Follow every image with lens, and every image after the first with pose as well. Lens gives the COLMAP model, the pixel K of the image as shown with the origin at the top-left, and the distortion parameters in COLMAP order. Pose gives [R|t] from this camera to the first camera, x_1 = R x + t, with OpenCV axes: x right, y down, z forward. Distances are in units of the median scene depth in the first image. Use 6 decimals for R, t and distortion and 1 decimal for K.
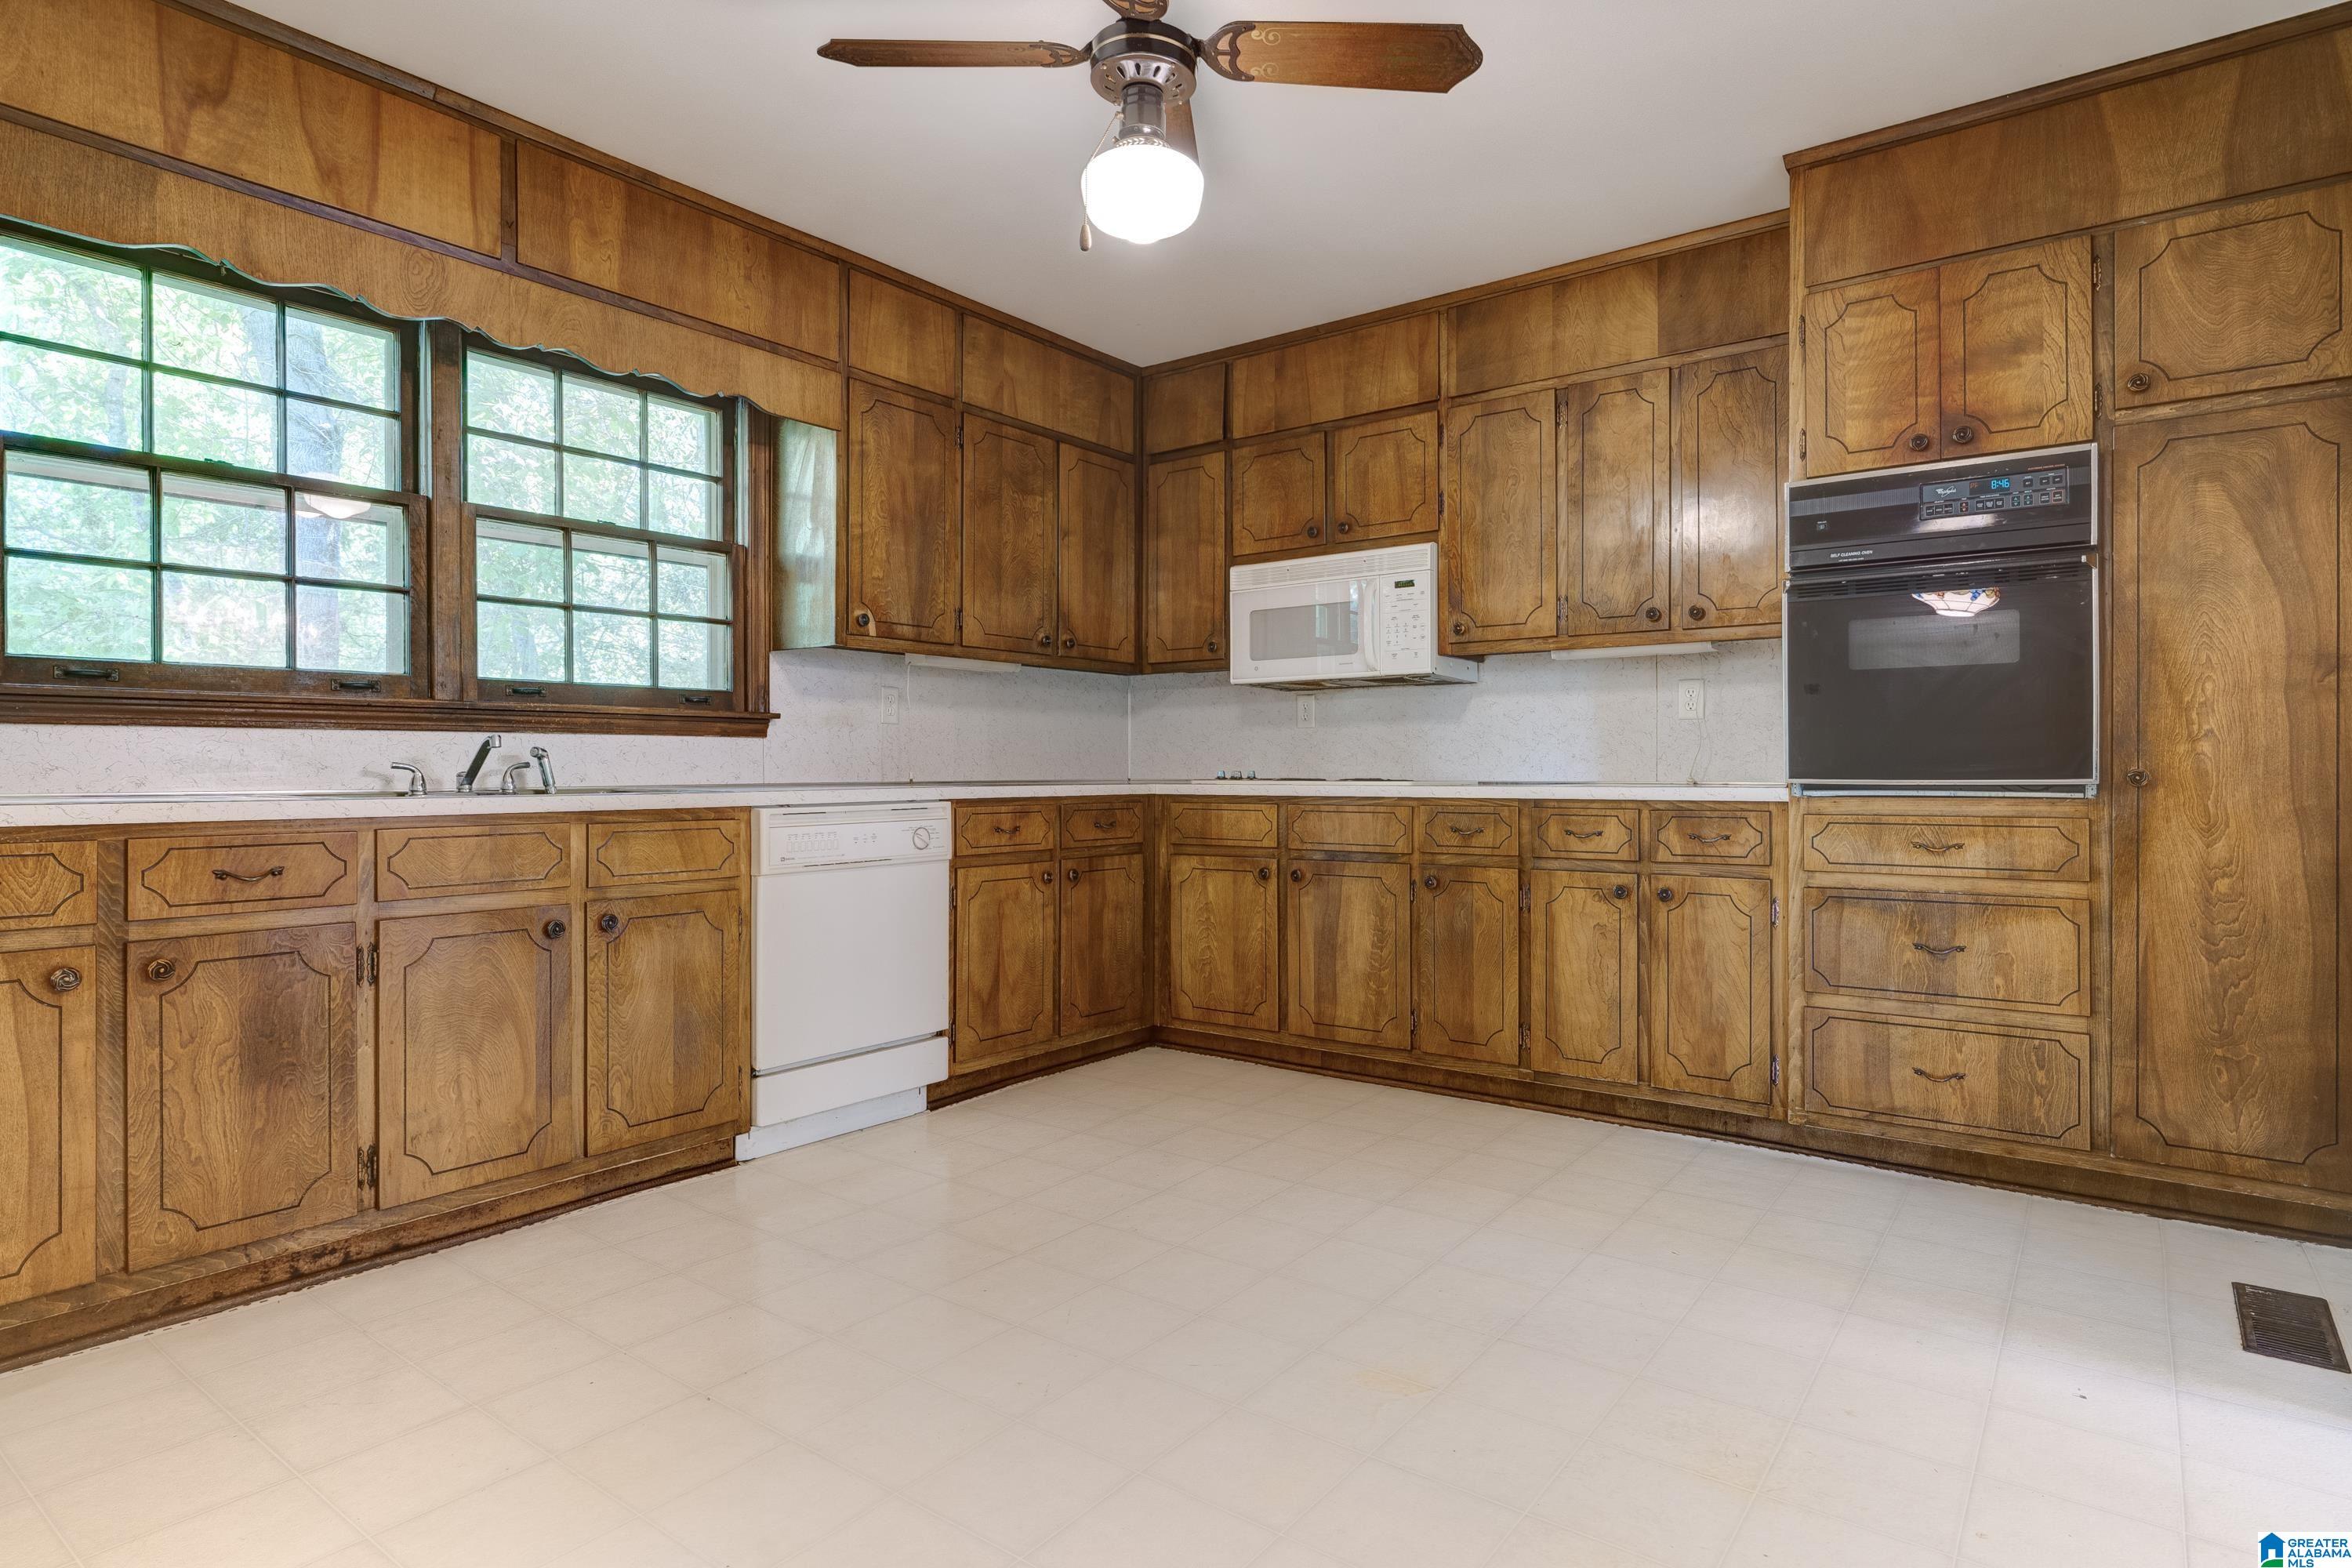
lens RADIAL K [[1281.6, 0, 1189.5], [0, 1281.6, 766.0], [0, 0, 1]] dist [-0.003016, 0.005375]
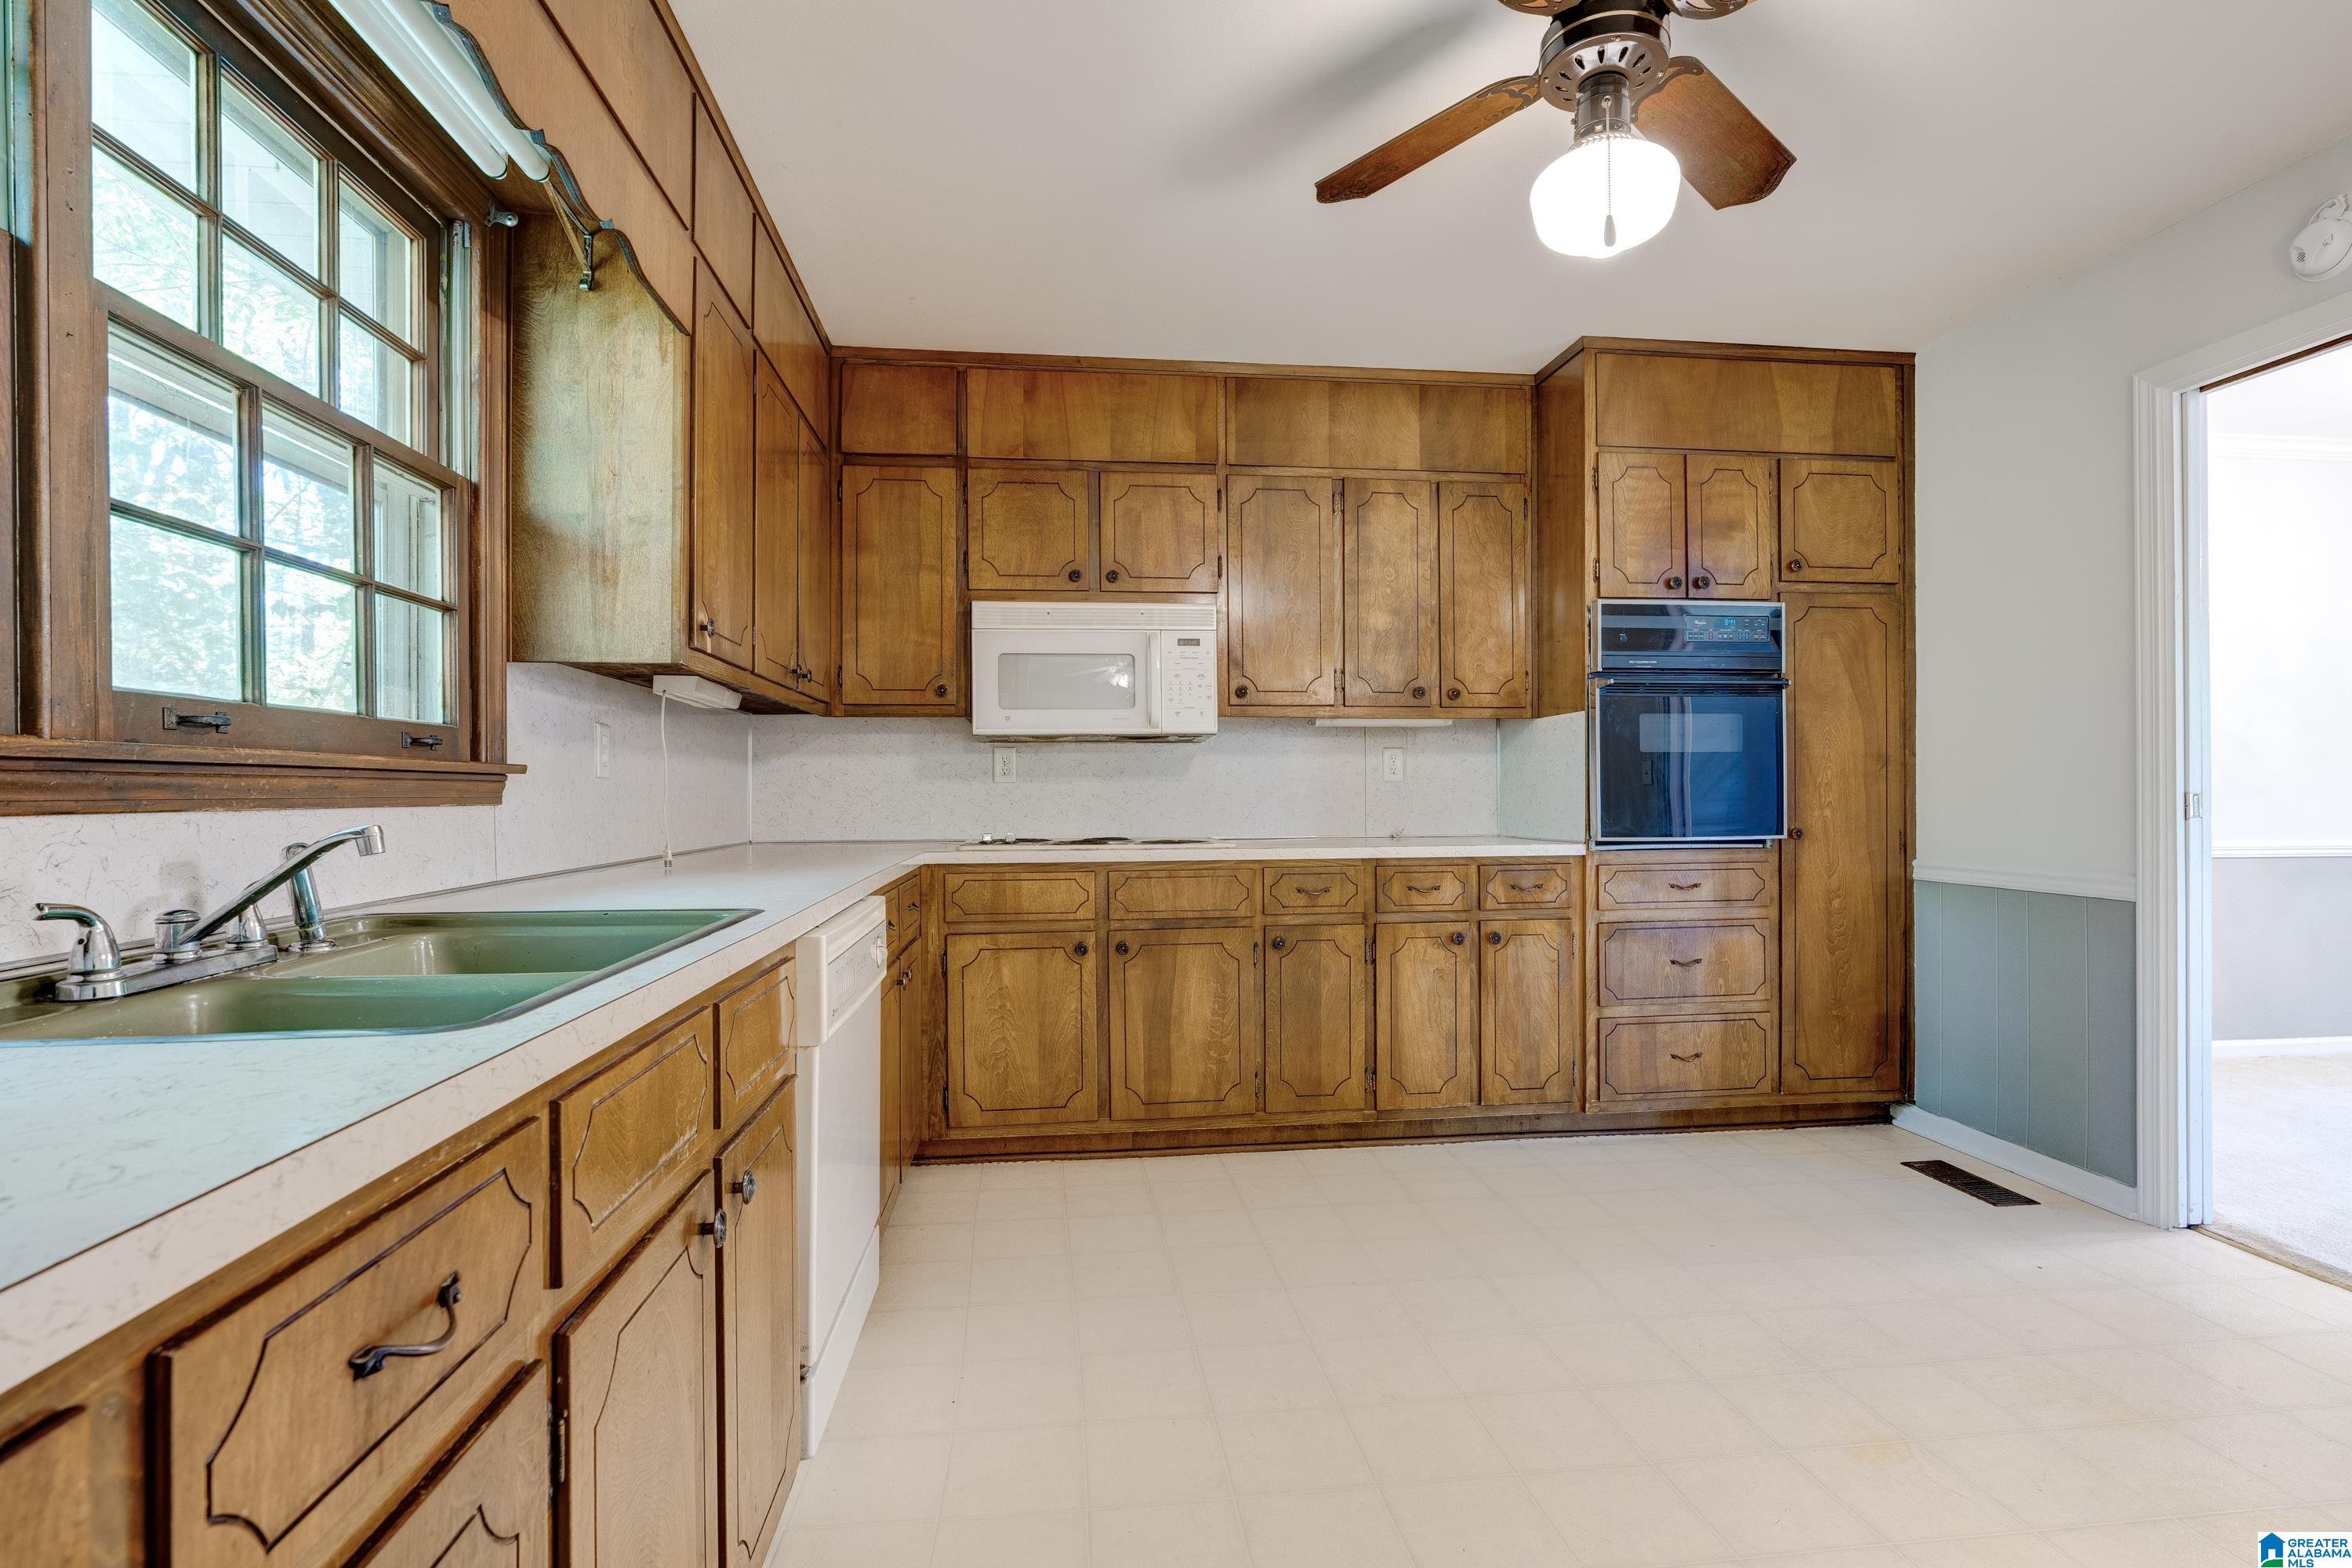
lens RADIAL K [[1108.8, 0, 1171.7], [0, 1108.8, 788.7], [0, 0, 1]] dist [-0.016968, 0.000160]
pose [[0.719930, 0.000292, 0.694047, -0.531714], [0.001567, 0.999997, -0.002046, -0.033036], [-0.694045, 0.002560, 0.719927, 0.476487]]
